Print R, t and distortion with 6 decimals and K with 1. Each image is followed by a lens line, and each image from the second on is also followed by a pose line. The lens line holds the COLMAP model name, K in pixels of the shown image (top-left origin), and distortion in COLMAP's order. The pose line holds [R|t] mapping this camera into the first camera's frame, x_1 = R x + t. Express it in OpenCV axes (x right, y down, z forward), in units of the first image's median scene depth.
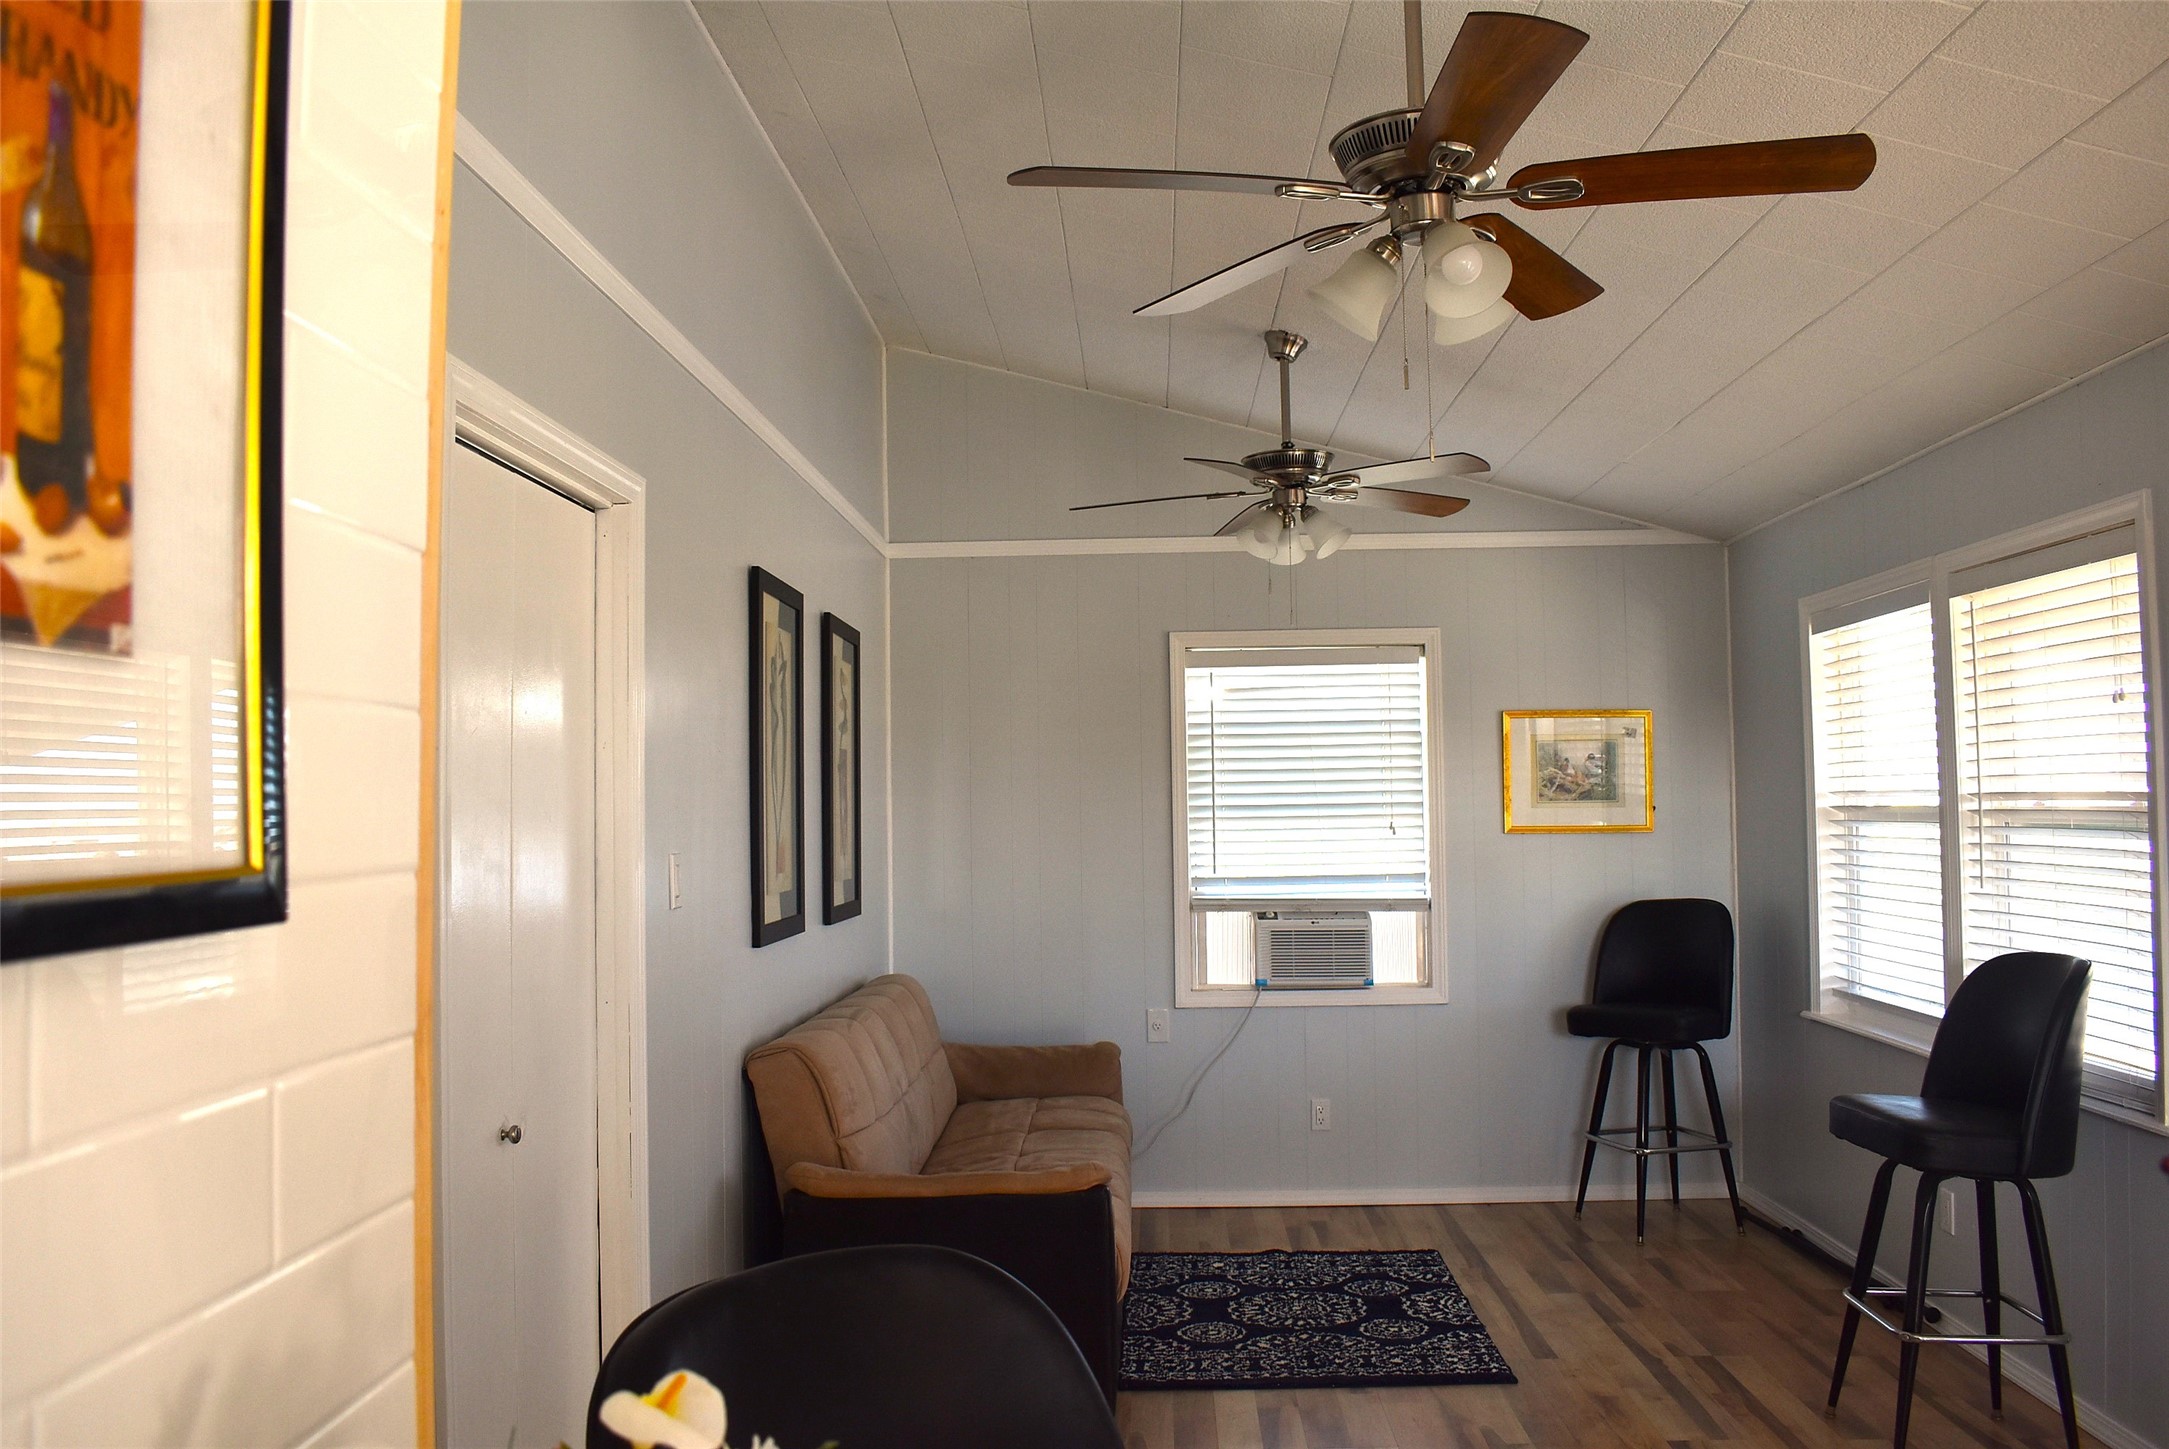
lens RADIAL K [[1697.3, 0, 1084.5], [0, 1697.3, 724.5], [0, 0, 1]] dist [-0.094632, 0.008001]
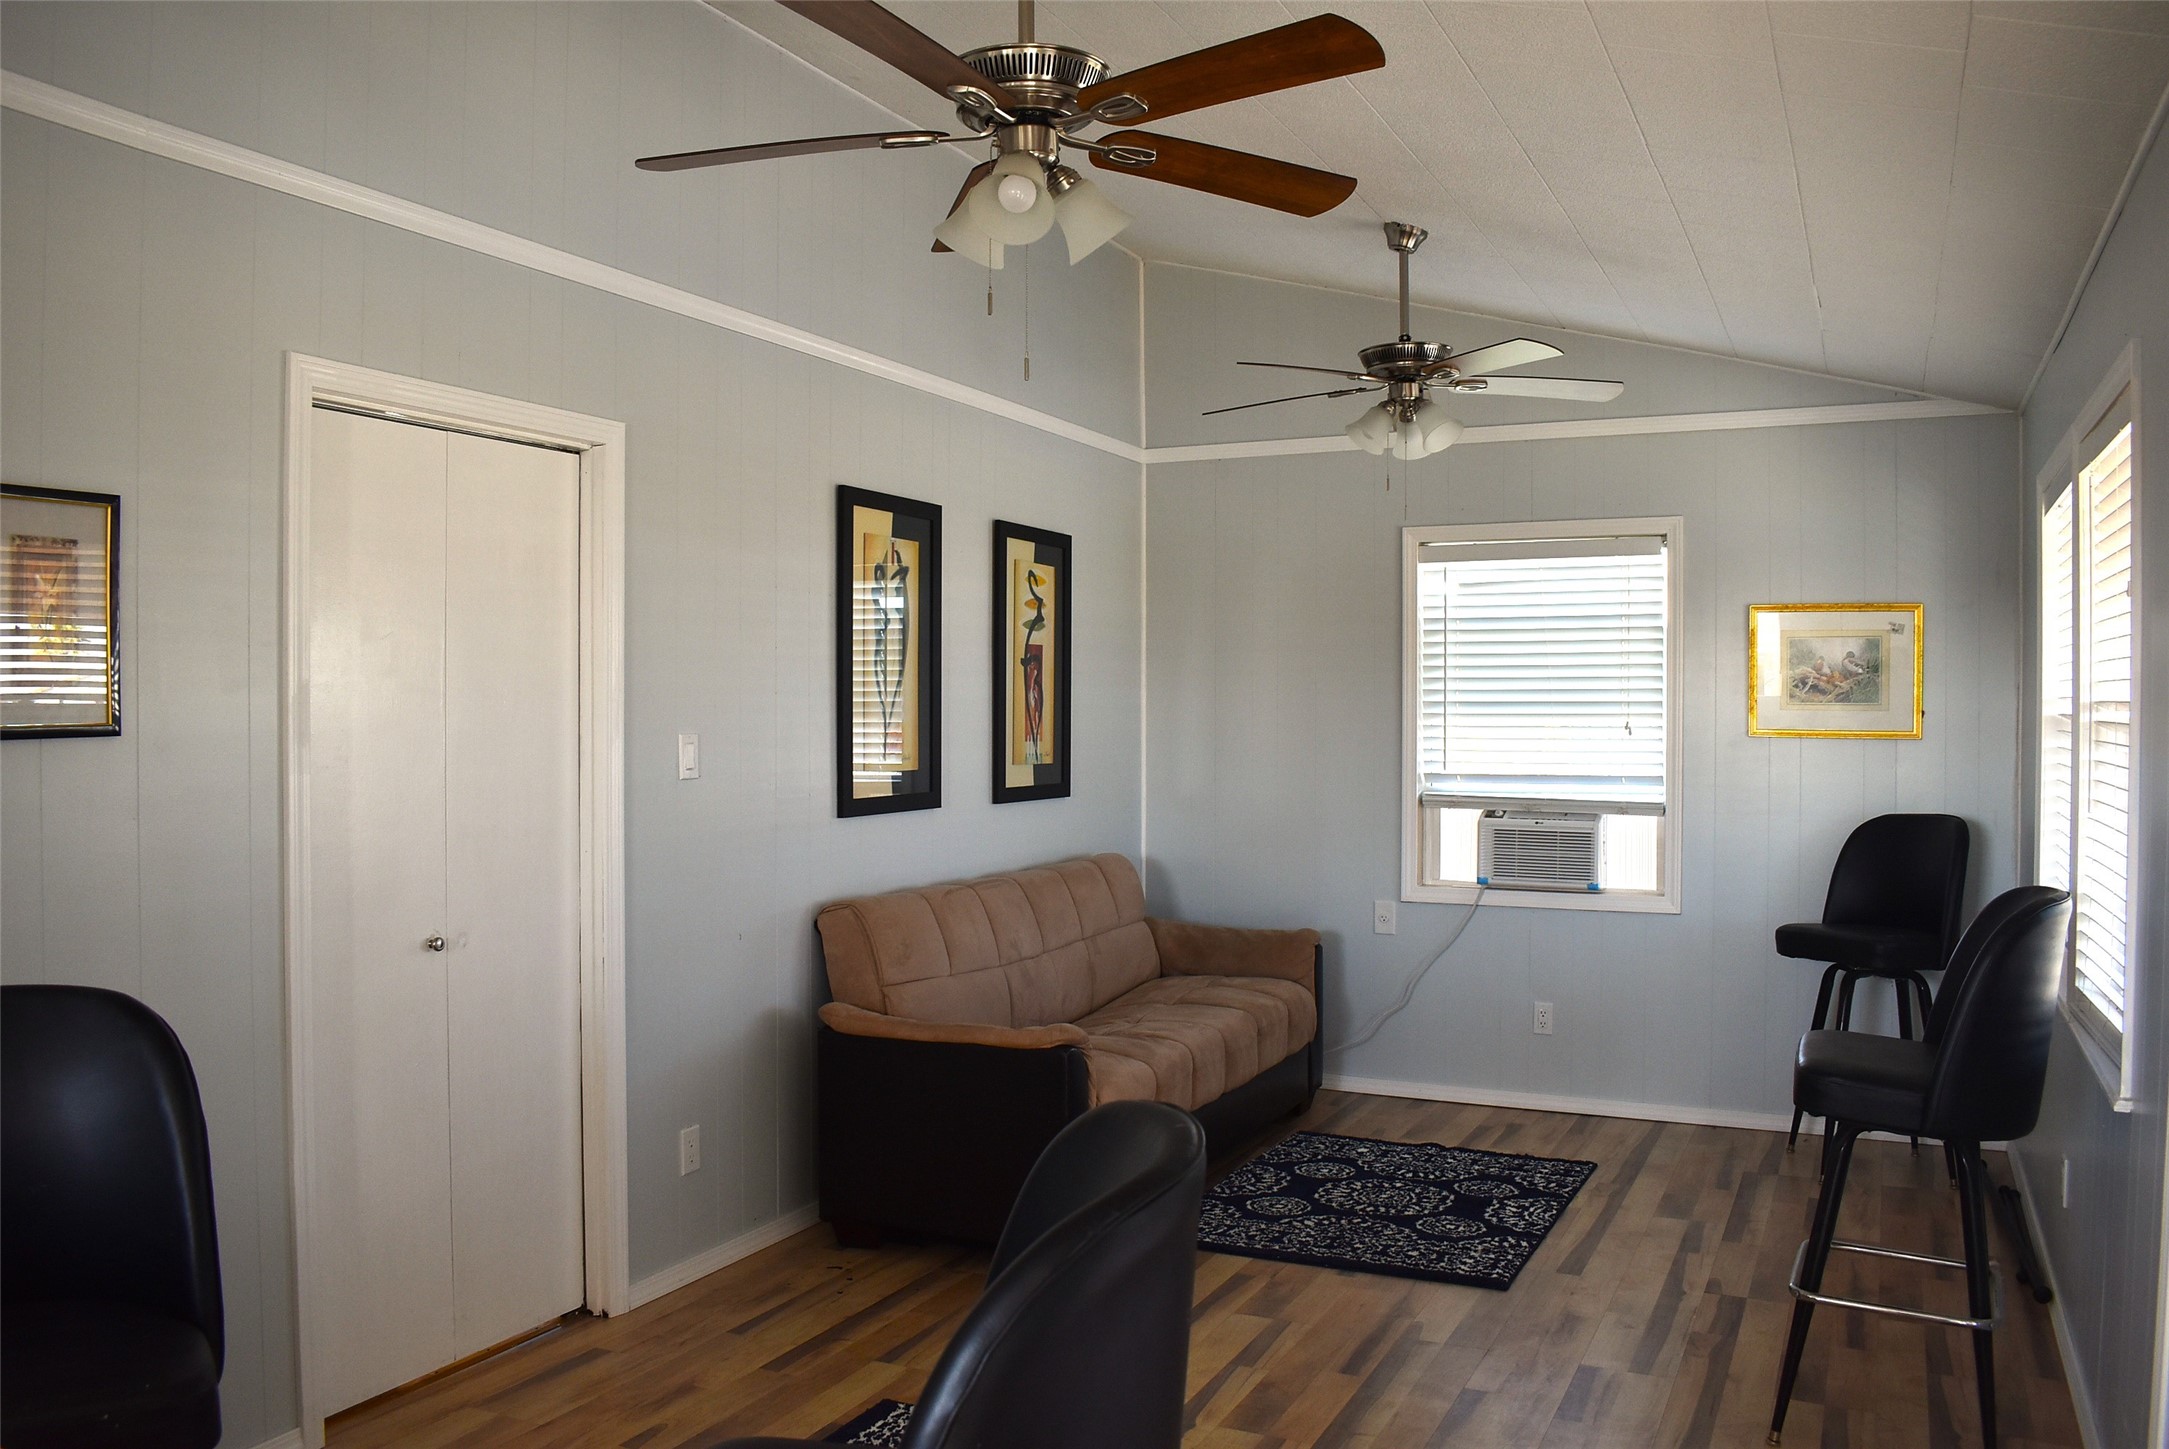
lens RADIAL K [[1697.3, 0, 1084.5], [0, 1697.3, 724.5], [0, 0, 1]] dist [-0.094632, 0.008001]
pose [[0.915861, 0.019904, -0.401001, 0.300791], [0.005701, 0.998025, 0.062559, -0.002016], [0.401454, -0.059581, 0.913939, 0.009592]]
